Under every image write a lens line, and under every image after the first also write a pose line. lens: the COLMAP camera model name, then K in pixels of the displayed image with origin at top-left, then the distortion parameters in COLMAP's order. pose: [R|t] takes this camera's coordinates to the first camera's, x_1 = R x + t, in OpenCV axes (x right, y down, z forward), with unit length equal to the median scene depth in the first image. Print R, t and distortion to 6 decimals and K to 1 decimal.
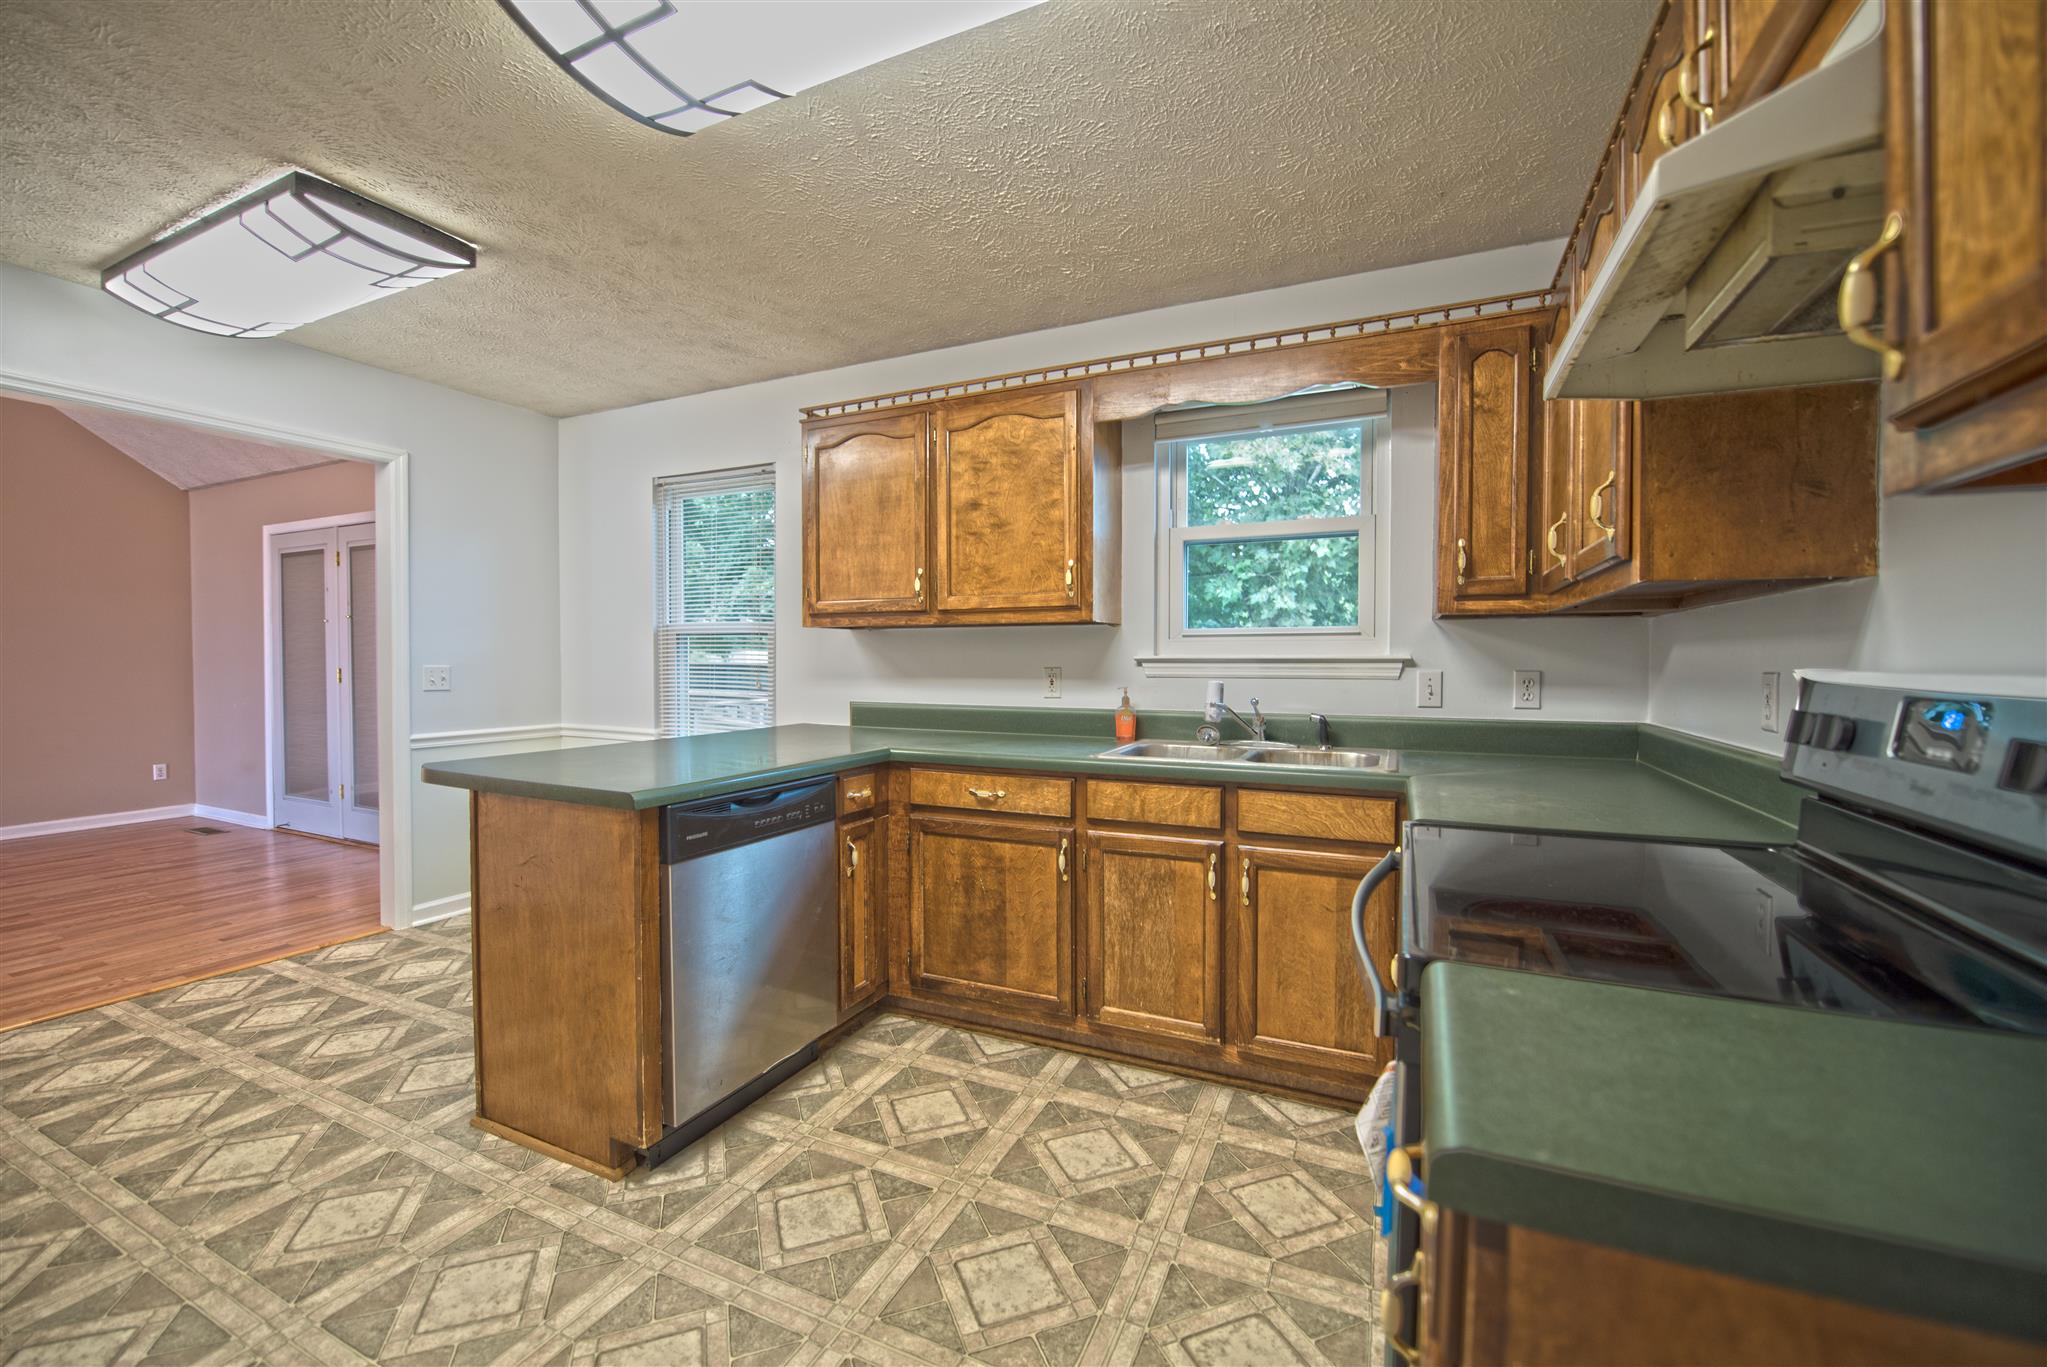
lens RADIAL K [[826.9, 0, 1016.3], [0, 826.9, 677.0], [0, 0, 1]] dist [-0.019325, -0.000404]
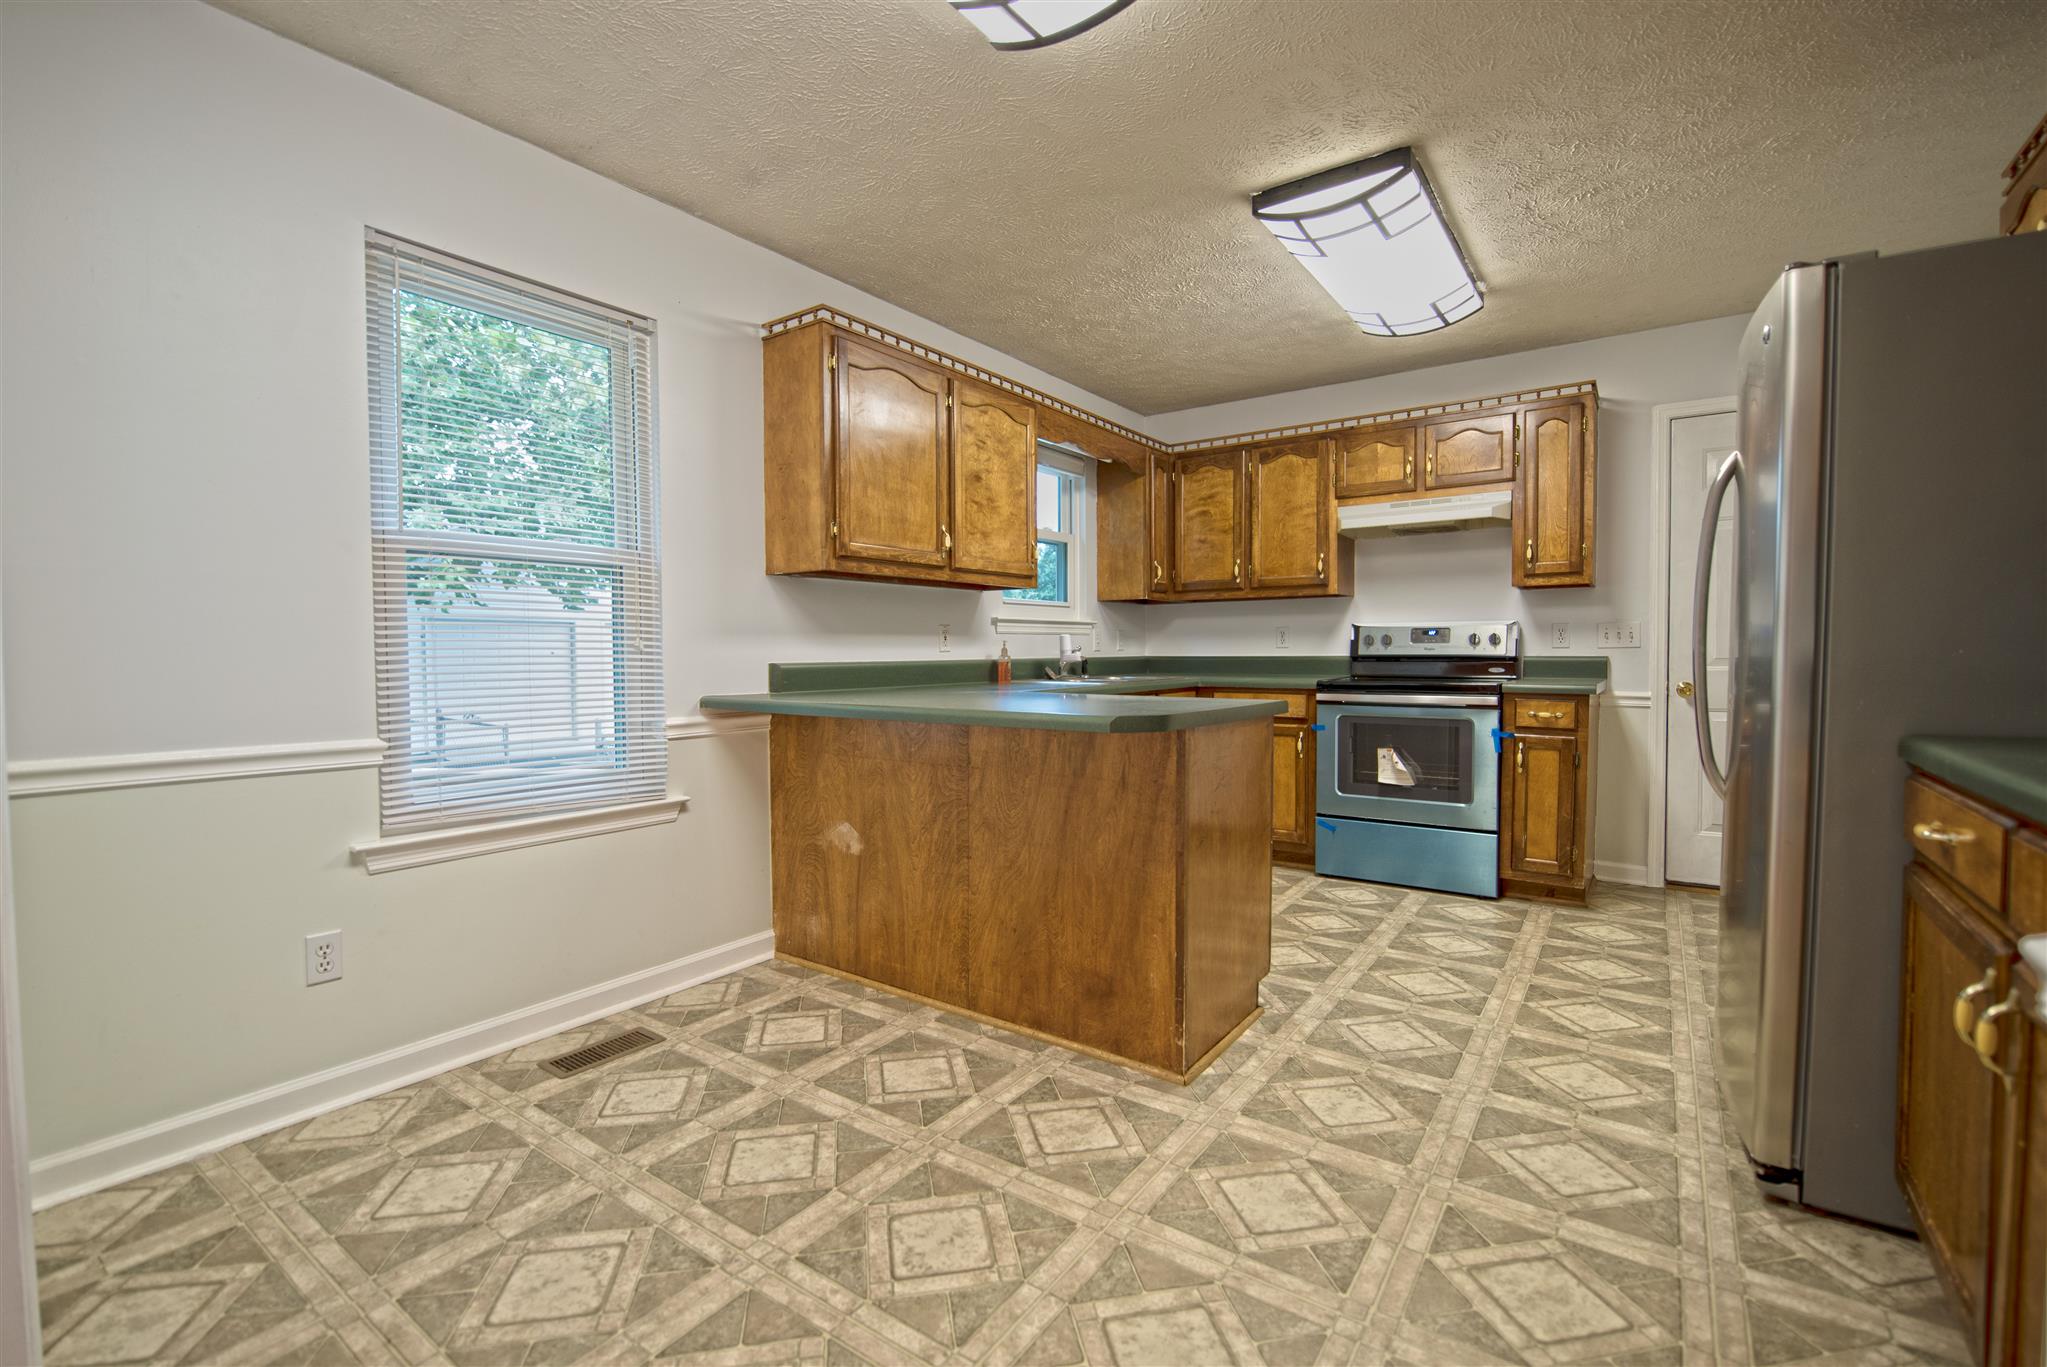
lens RADIAL K [[894.7, 0, 1023.5], [0, 894.7, 683.5], [0, 0, 1]] dist [-0.016944, -0.000351]
pose [[0.175055, -0.039827, 0.983753, -1.163949], [0.025913, 0.999022, 0.035834, 0.027750], [-0.984218, 0.019219, 0.175916, 0.680676]]
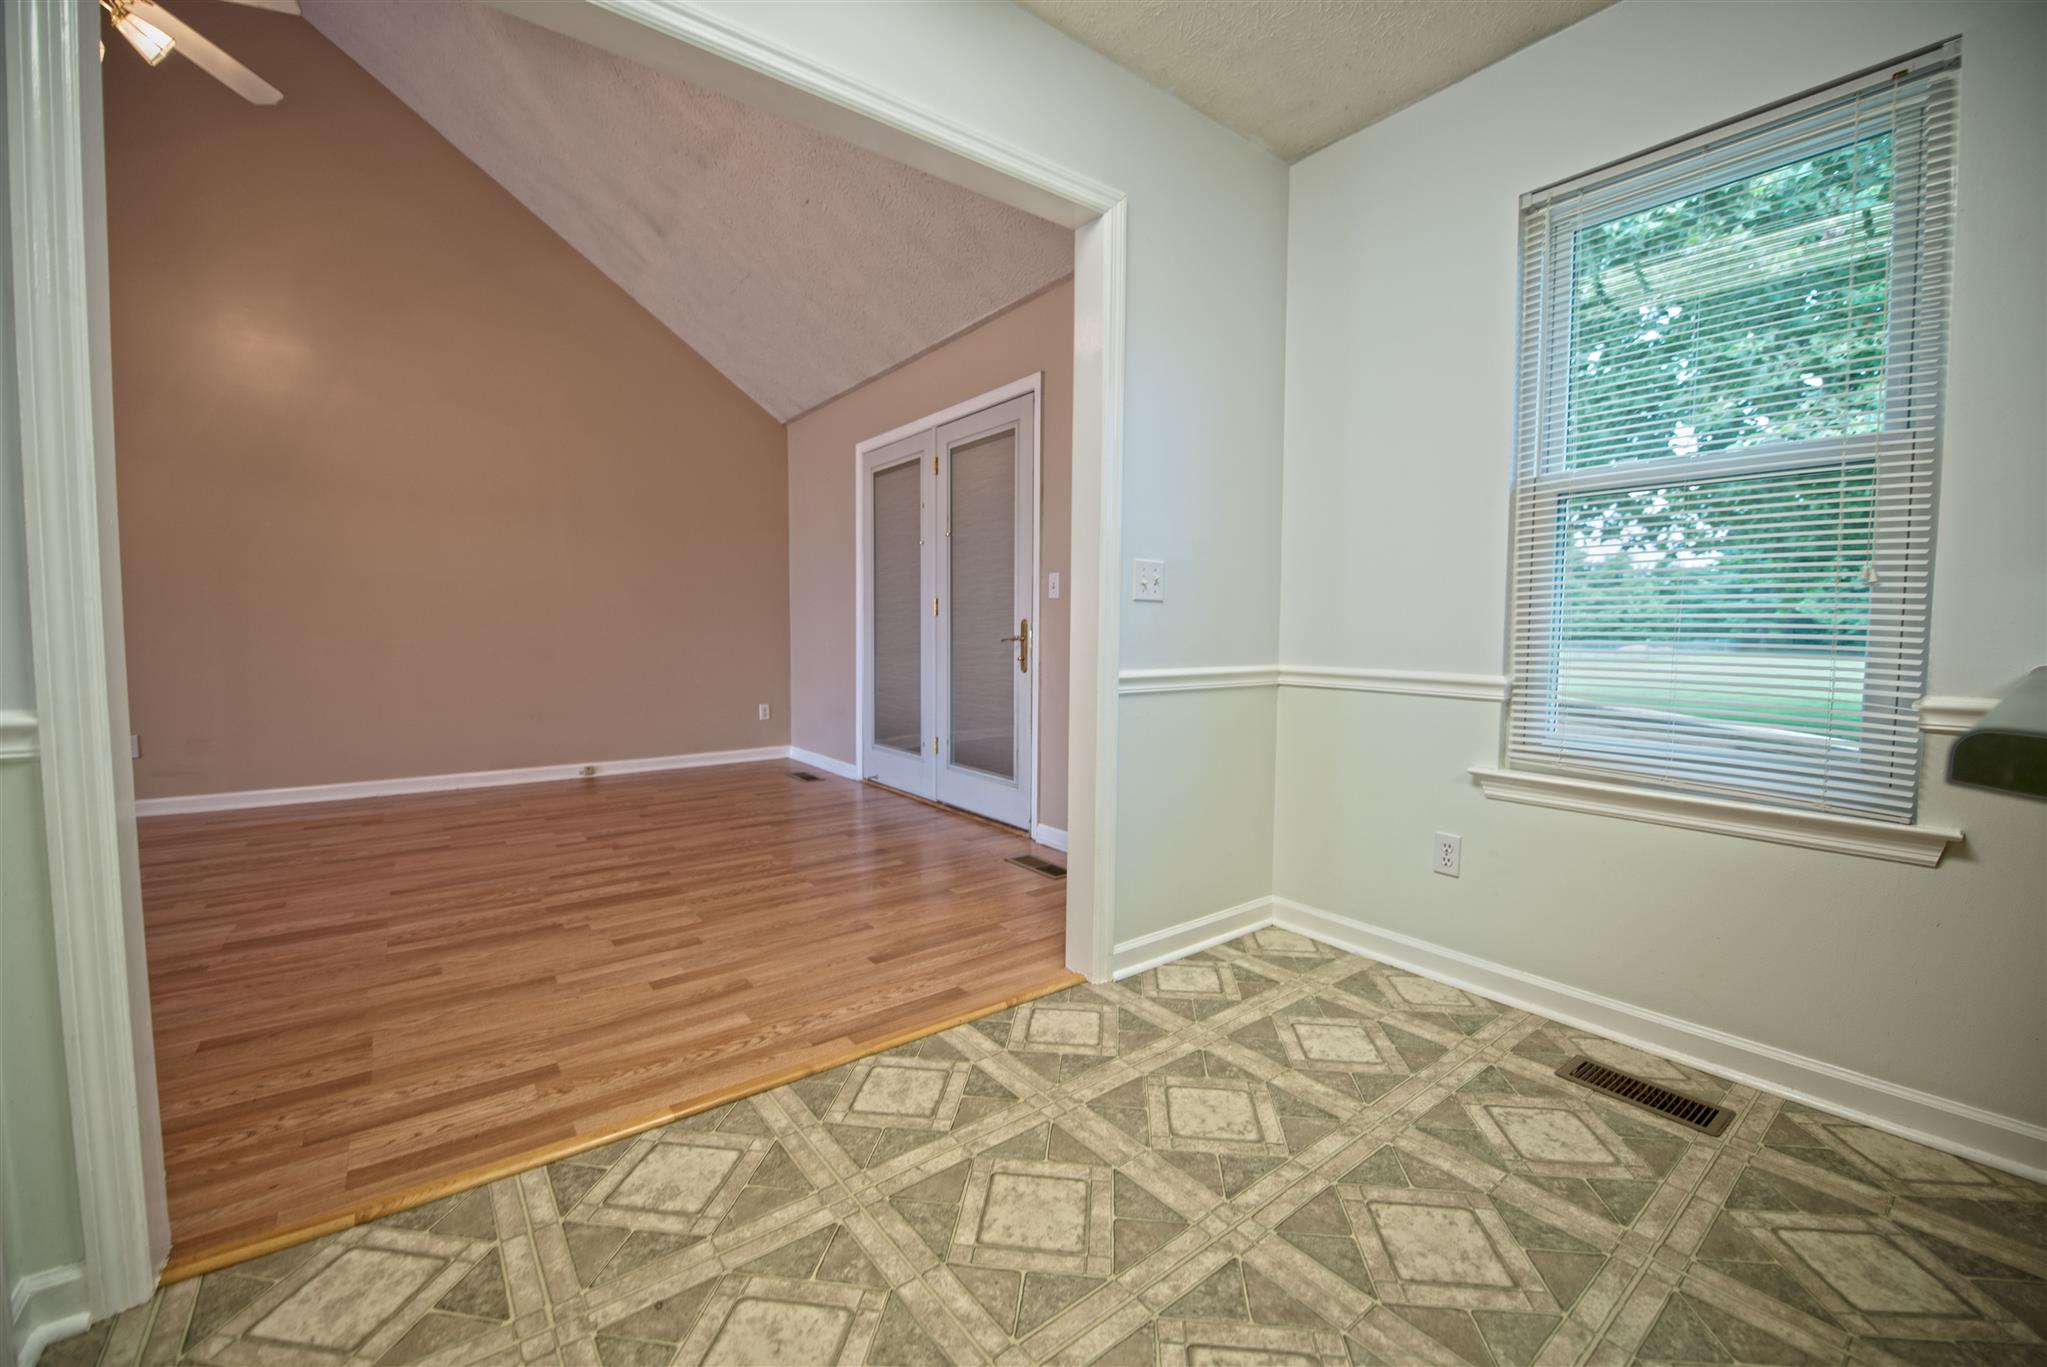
lens RADIAL K [[826.9, 0, 1016.3], [0, 826.9, 677.0], [0, 0, 1]] dist [-0.019325, -0.000404]
pose [[0.882208, 0.028534, -0.469995, -0.608740], [-0.011820, 0.999190, 0.038475, 0.061887], [0.470712, -0.028387, 0.881830, 0.492975]]
